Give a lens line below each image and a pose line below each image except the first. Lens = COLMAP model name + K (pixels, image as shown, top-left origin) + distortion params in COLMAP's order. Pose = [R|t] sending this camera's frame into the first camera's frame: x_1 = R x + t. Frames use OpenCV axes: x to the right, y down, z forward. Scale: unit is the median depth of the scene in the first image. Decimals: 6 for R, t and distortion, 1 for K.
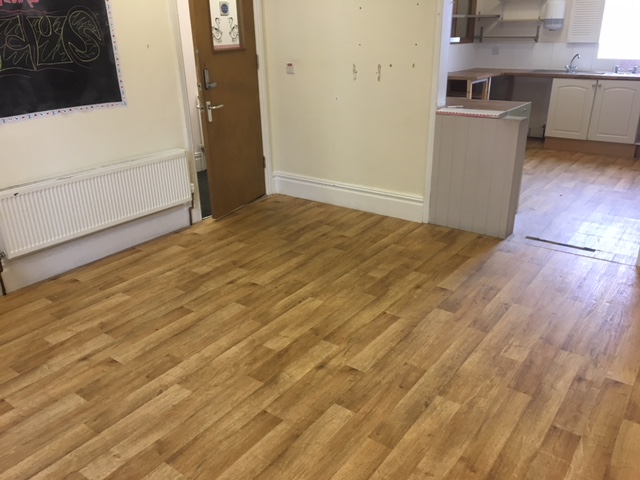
lens RADIAL K [[541.0, 0, 316.3], [0, 541.0, 241.3], [0, 0, 1]] dist [0.059397, -0.085037]
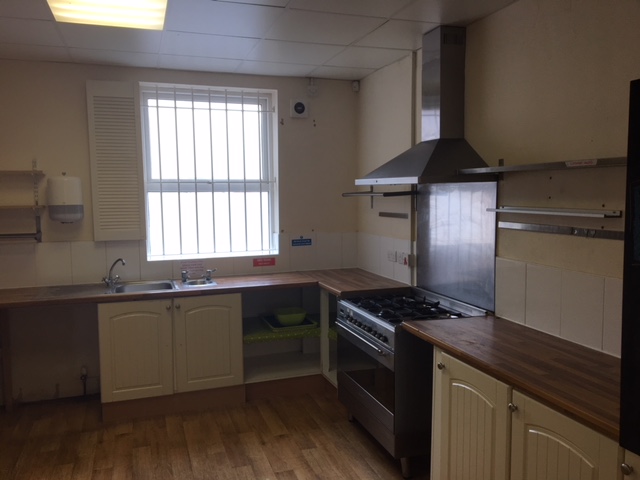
lens RADIAL K [[536.6, 0, 321.2], [0, 536.6, 241.5], [0, 0, 1]] dist [0.053809, -0.067919]
pose [[0.557613, -0.065185, 0.827538, 0.165505], [0.303717, 0.943809, -0.130307, -0.341887], [-0.772544, 0.323998, 0.546078, 0.782668]]
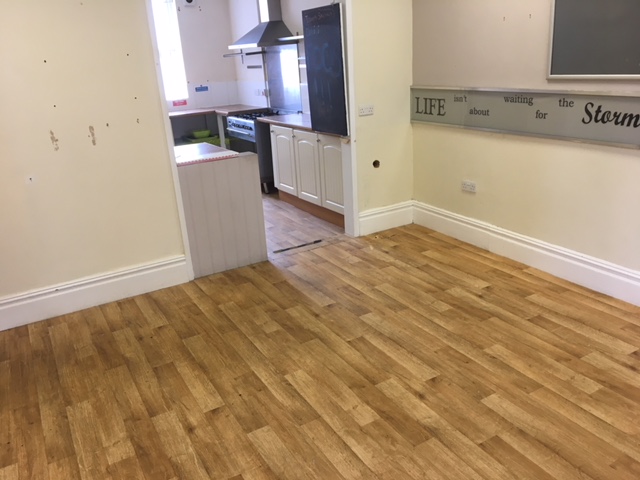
lens RADIAL K [[536.6, 0, 321.2], [0, 536.6, 241.5], [0, 0, 1]] dist [0.053809, -0.067919]
pose [[0.391540, -0.316560, 0.863995, -0.508624], [0.391801, 0.906944, 0.154742, -0.155236], [-0.832580, 0.277926, 0.479133, 0.362167]]
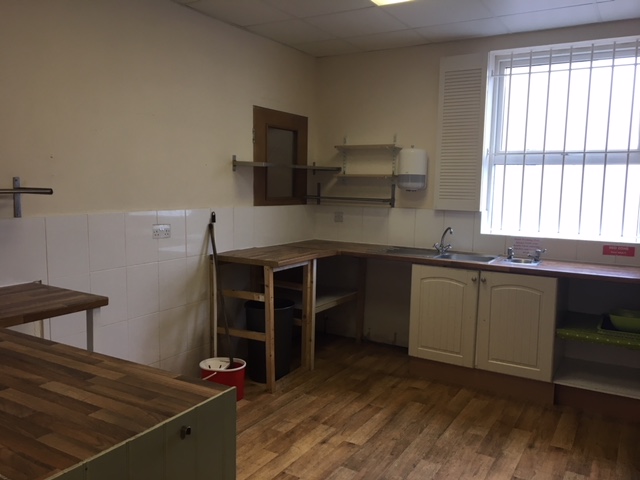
lens RADIAL K [[536.6, 0, 321.2], [0, 536.6, 241.5], [0, 0, 1]] dist [0.053809, -0.067919]
pose [[0.993409, 0.024282, 0.112023, 0.416213], [0.006221, 0.964443, -0.264219, -0.259310], [-0.114456, 0.263175, 0.957935, 0.673056]]
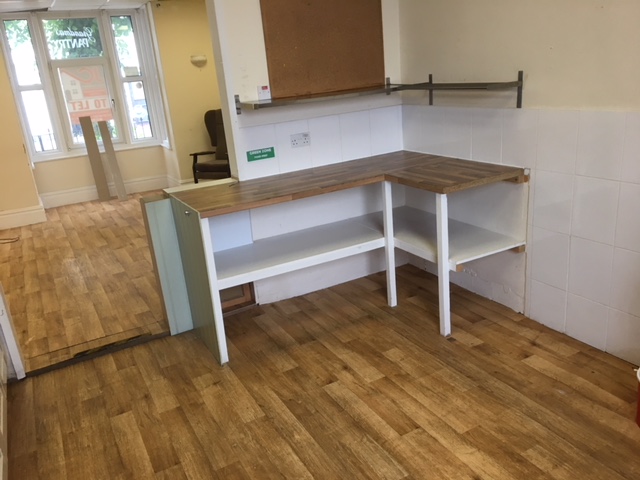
lens RADIAL K [[541.0, 0, 316.3], [0, 541.0, 241.3], [0, 0, 1]] dist [0.059397, -0.085037]
pose [[-0.418700, 0.333679, -0.844600, 0.917376], [-0.246866, 0.853203, 0.459459, -0.571847], [0.873926, 0.400878, -0.274862, 1.349351]]
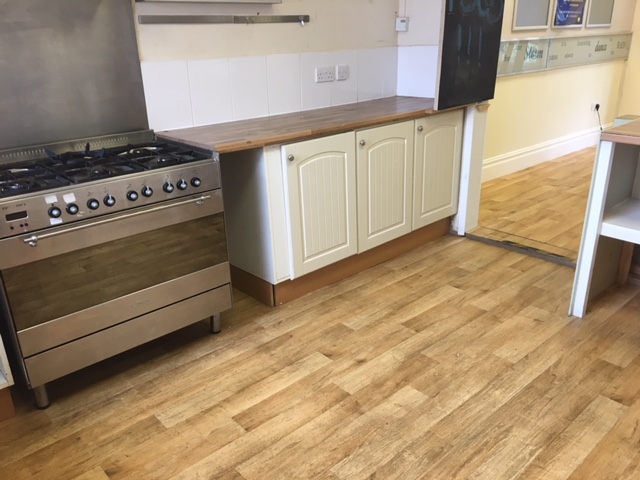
lens RADIAL K [[536.6, 0, 321.2], [0, 536.6, 241.5], [0, 0, 1]] dist [0.053809, -0.067919]
pose [[-0.981030, -0.032271, 0.191150, 0.574595], [0.107293, 0.730856, 0.674045, -0.590020], [-0.161456, 0.681768, -0.713530, 1.551068]]
